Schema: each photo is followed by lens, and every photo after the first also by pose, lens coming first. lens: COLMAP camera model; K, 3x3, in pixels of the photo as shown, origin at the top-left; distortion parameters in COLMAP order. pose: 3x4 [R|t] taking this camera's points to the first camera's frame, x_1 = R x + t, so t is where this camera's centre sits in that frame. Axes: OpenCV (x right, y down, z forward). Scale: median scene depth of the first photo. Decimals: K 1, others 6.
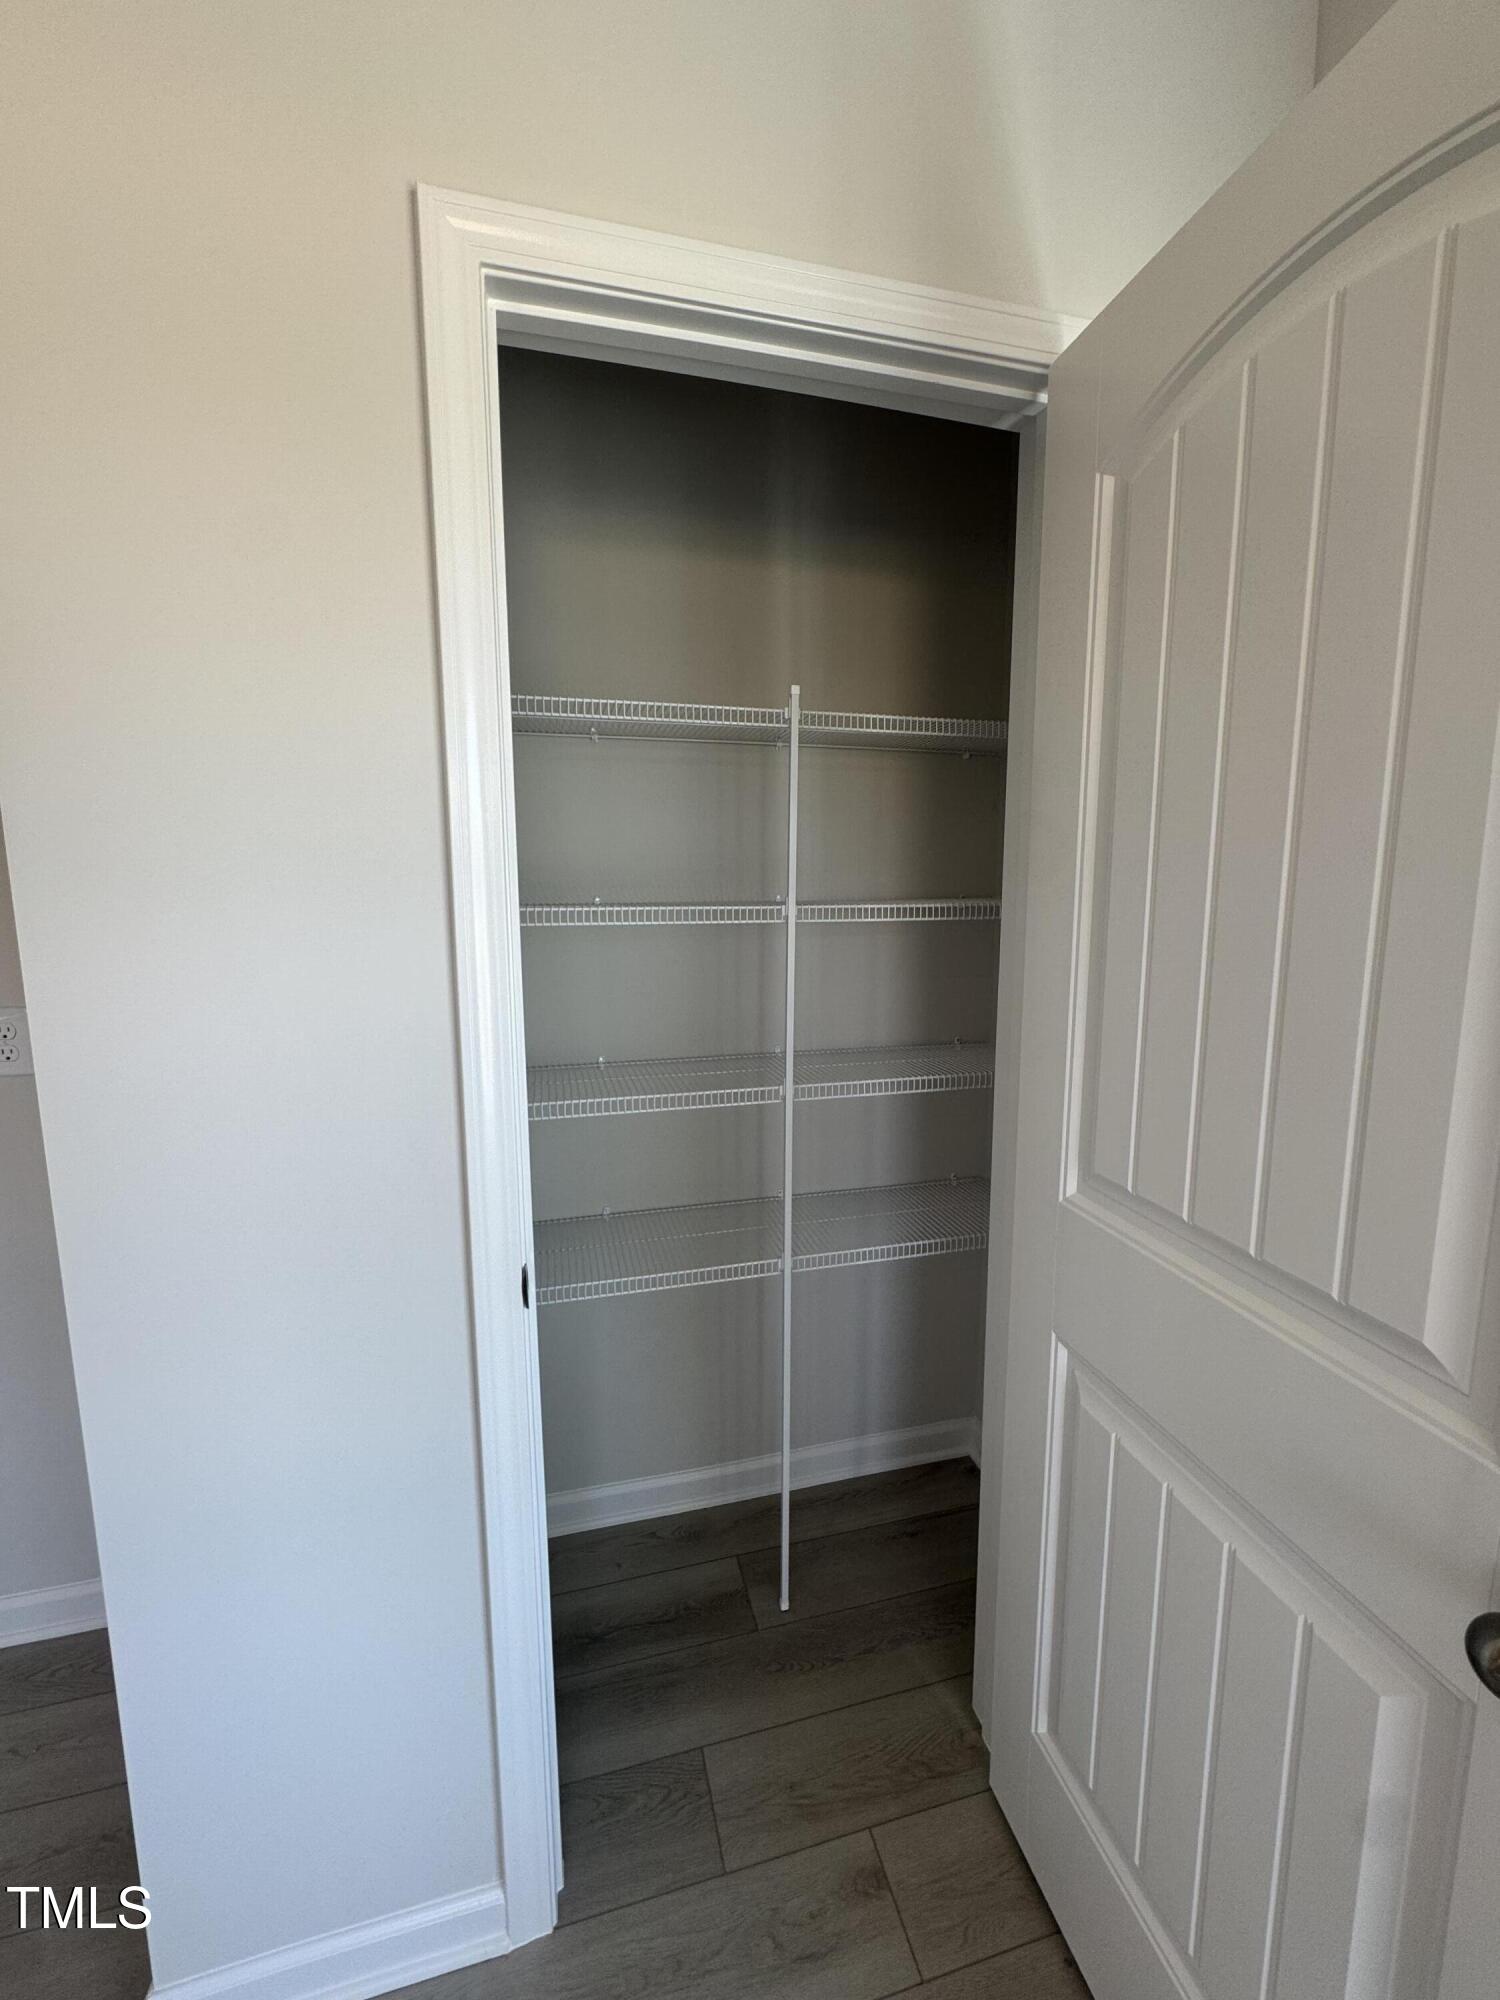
lens RADIAL K [[799.2, 0, 749.8], [0, 799.2, 999.6], [0, 0, 1]] dist [-0.006683, 0.000678]
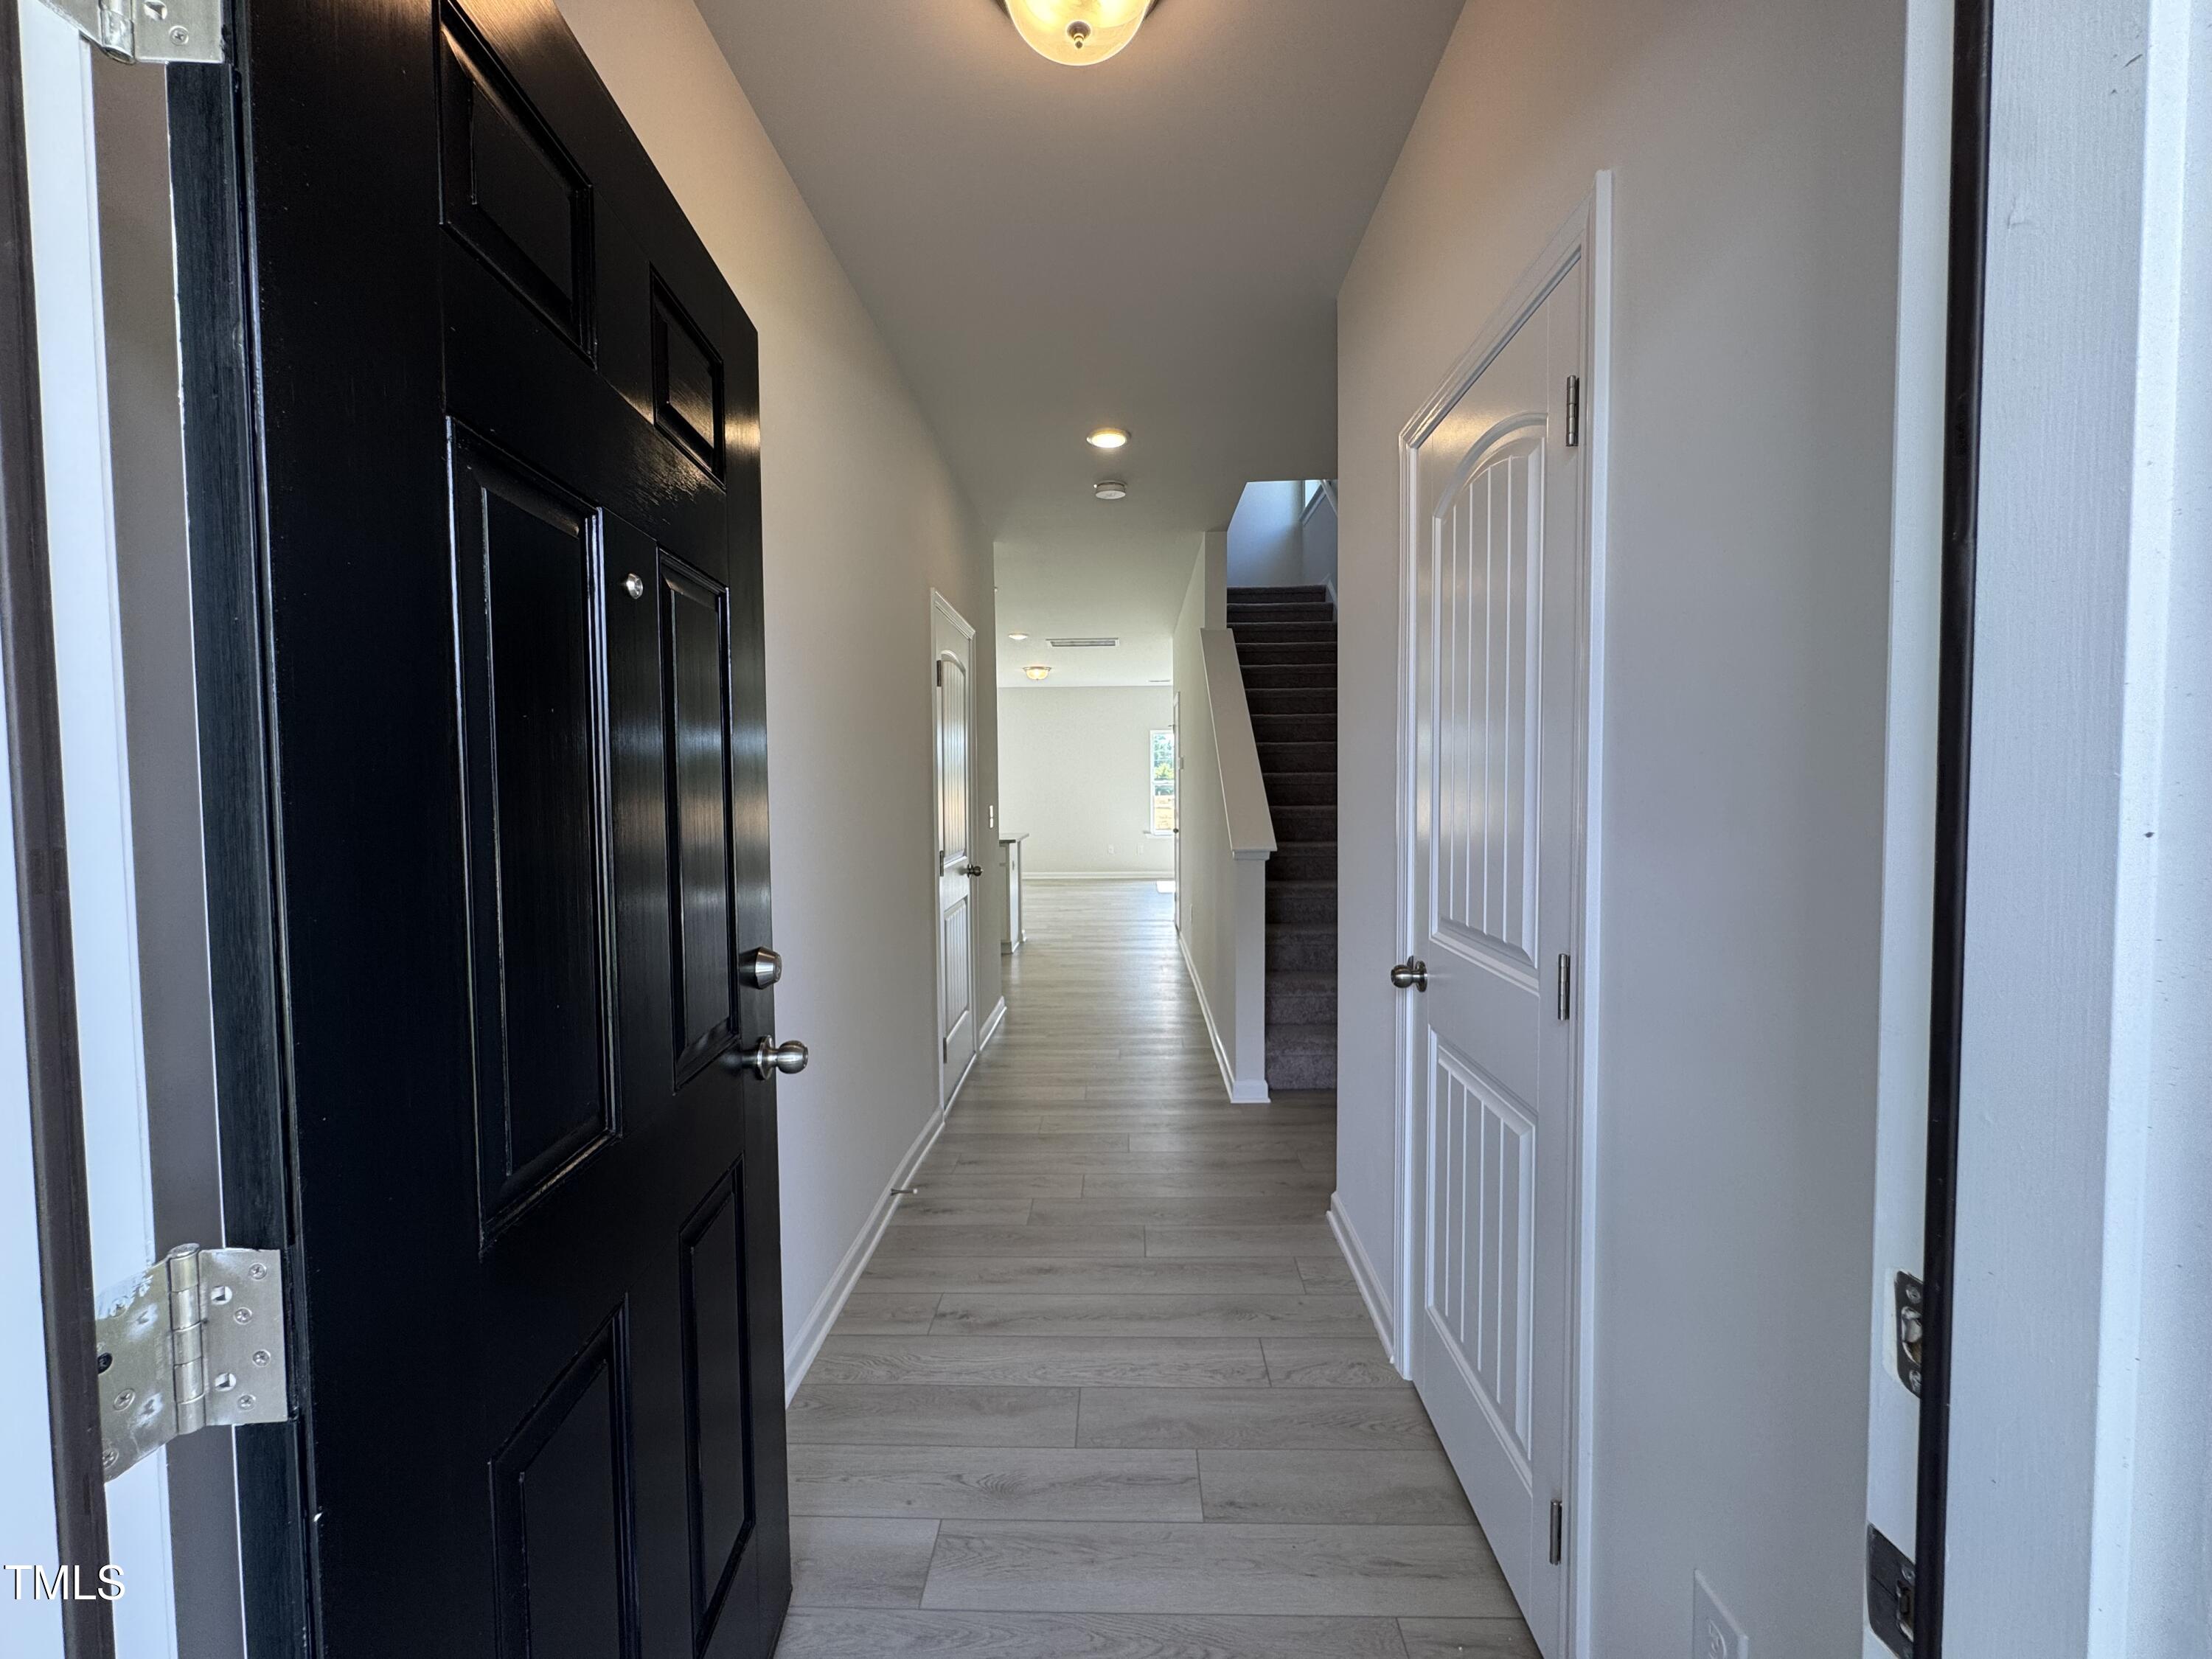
lens RADIAL K [[884.0, 0, 1106.7], [0, 884.0, 822.6], [0, 0, 1]] dist [-0.006683, 0.000678]
pose [[0.961528, 0.003796, -0.274681, 0.253536], [-0.029944, 0.995395, -0.091063, 0.204176], [0.273070, 0.095784, 0.957214, -0.916360]]
